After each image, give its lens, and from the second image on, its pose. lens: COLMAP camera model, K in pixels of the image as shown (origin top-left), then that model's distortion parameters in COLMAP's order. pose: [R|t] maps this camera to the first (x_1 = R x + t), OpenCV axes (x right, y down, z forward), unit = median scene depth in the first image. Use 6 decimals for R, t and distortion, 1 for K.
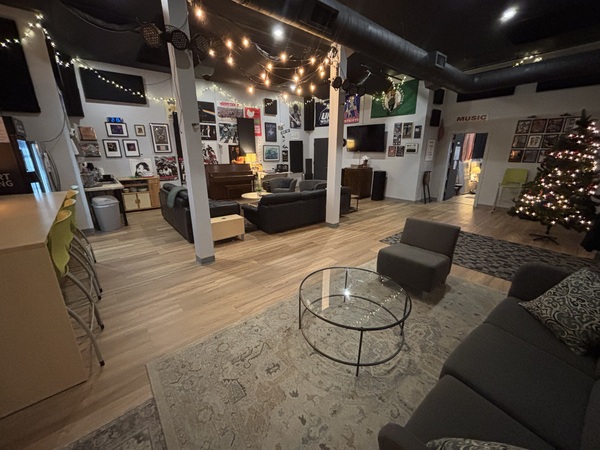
lens RADIAL K [[243.4, 0, 298.9], [0, 243.4, 223.9], [0, 0, 1]] dist [-0.000168, 0.000774]
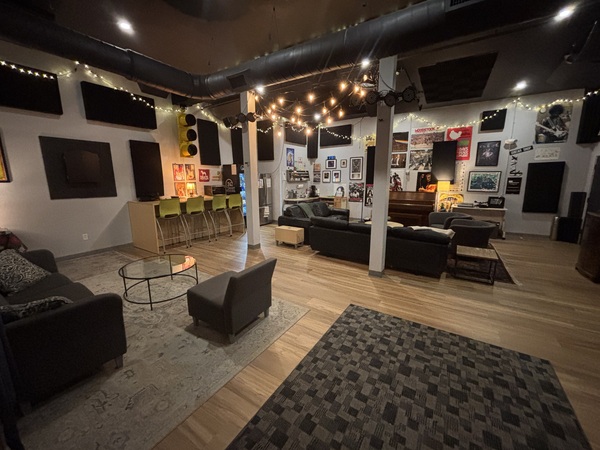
lens RADIAL K [[243.4, 0, 298.9], [0, 243.4, 223.9], [0, 0, 1]] dist [-0.000168, 0.000774]
pose [[0.299434, 0.177963, -0.937373, 0.540237], [-0.277676, 0.956179, 0.092832, -0.103706], [0.912817, 0.232489, 0.335729, 0.347063]]
